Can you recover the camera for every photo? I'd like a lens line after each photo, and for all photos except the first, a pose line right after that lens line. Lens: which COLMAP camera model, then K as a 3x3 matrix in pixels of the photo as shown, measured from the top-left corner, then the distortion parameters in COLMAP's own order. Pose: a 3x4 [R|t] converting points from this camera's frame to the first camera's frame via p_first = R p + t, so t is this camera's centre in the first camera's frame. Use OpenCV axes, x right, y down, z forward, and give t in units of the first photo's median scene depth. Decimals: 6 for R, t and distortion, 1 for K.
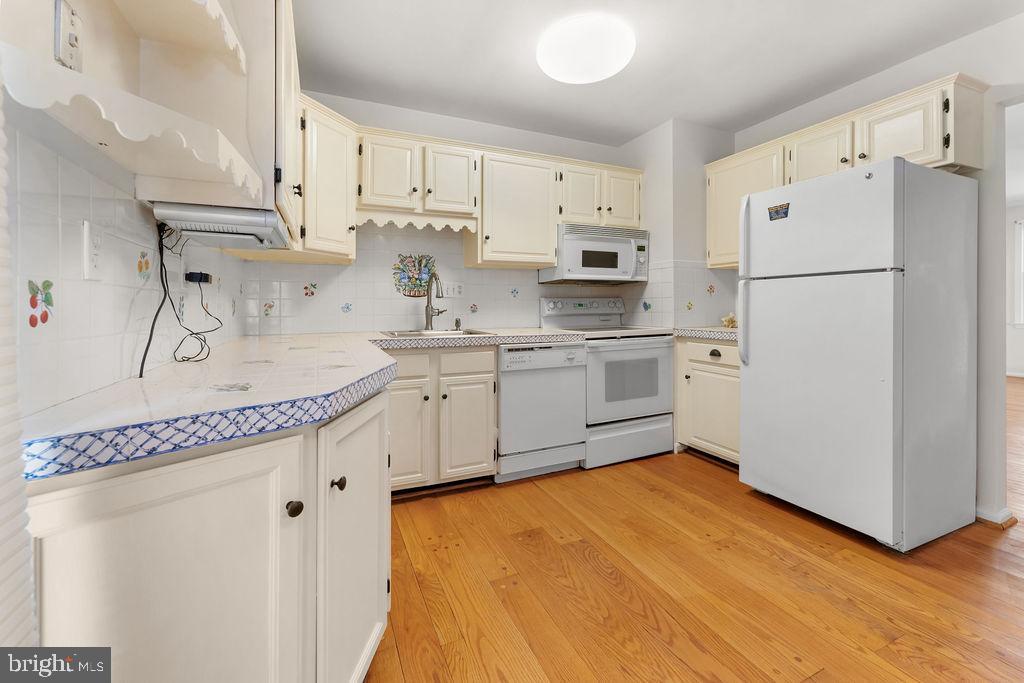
lens RADIAL K [[421.2, 0, 507.1], [0, 421.2, 305.1], [0, 0, 1]] dist [0.000834, 0.000087]
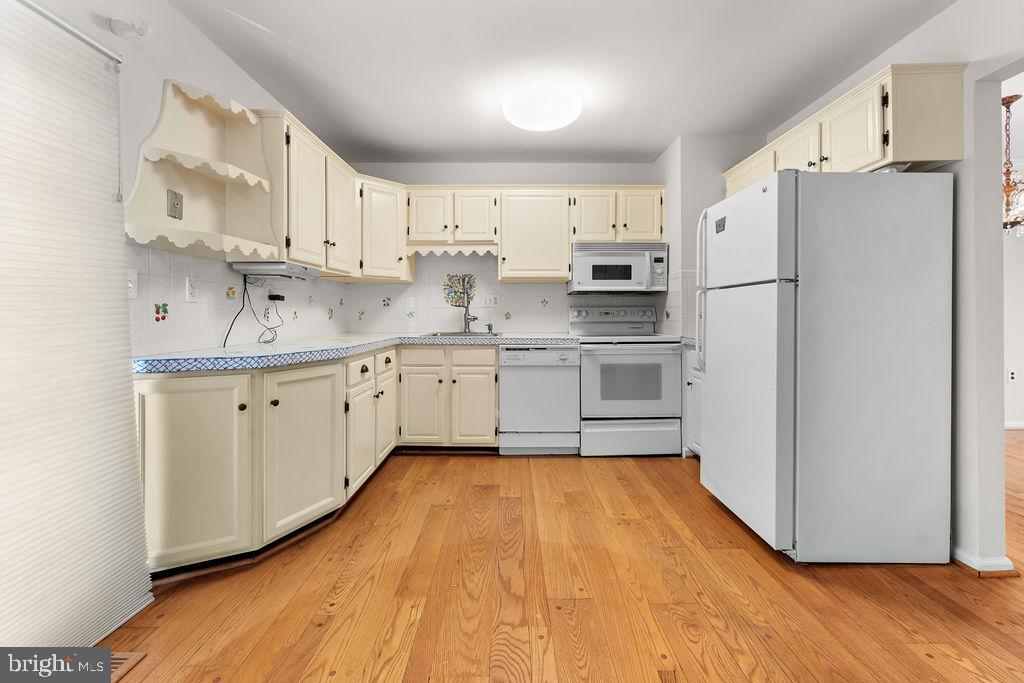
lens RADIAL K [[416.9, 0, 512.6], [0, 416.9, 312.8], [0, 0, 1]] dist [0.000282, -0.000078]
pose [[0.915796, 0.004605, -0.401618, 0.487590], [-0.004047, 0.999989, 0.002238, -0.004296], [0.401624, -0.000424, 0.915804, -0.122383]]
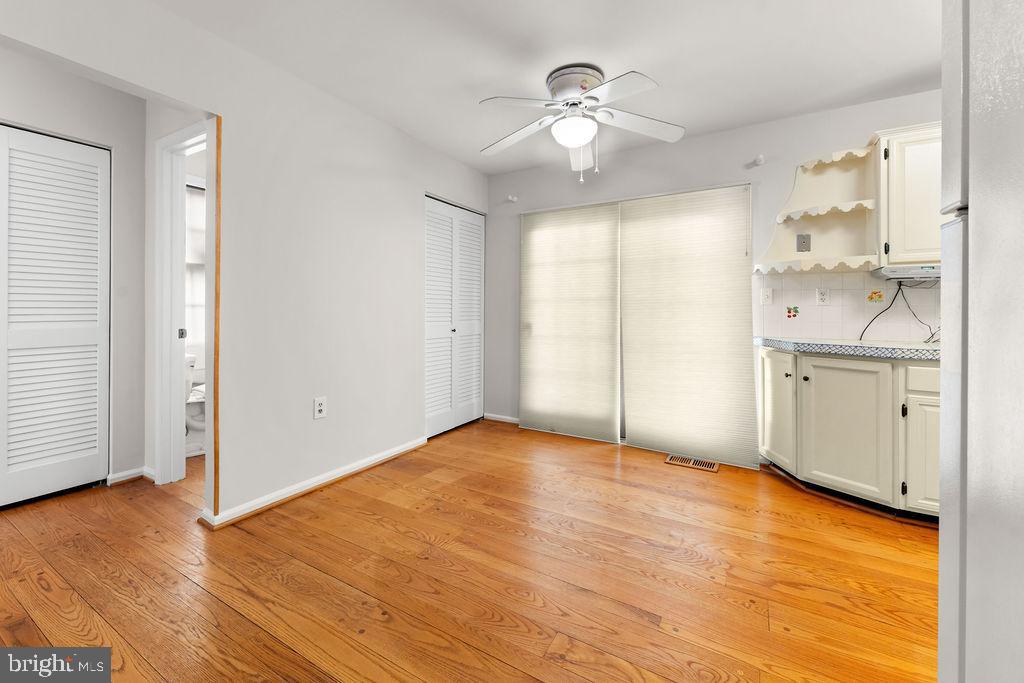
lens RADIAL K [[422.3, 0, 502.3], [0, 422.3, 311.9], [0, 0, 1]] dist [0.000537, -0.000035]
pose [[-0.818396, 0.000827, -0.574654, 0.949459], [-0.001843, 0.999990, 0.004065, -0.005112], [0.574652, 0.004386, -0.818386, 0.718352]]
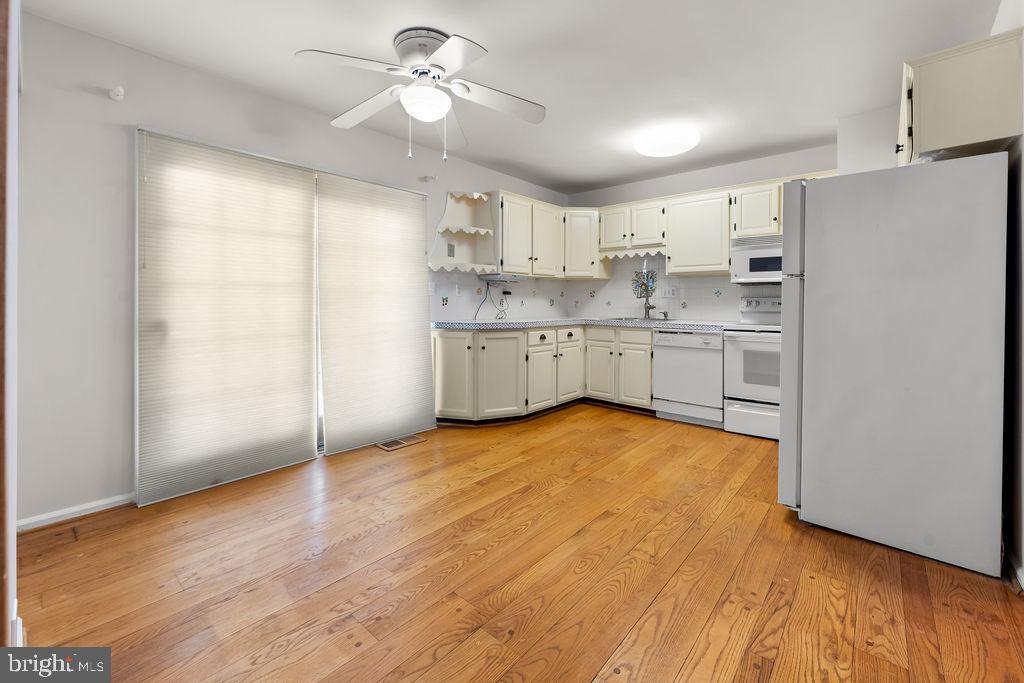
lens RADIAL K [[424.7, 0, 517.2], [0, 424.7, 304.6], [0, 0, 1]] dist [0.000485, -0.000083]
pose [[0.427050, 0.013453, -0.904128, 1.126255], [-0.005674, 0.999909, 0.012199, -0.009543], [0.904210, -0.000080, 0.427088, -0.137041]]
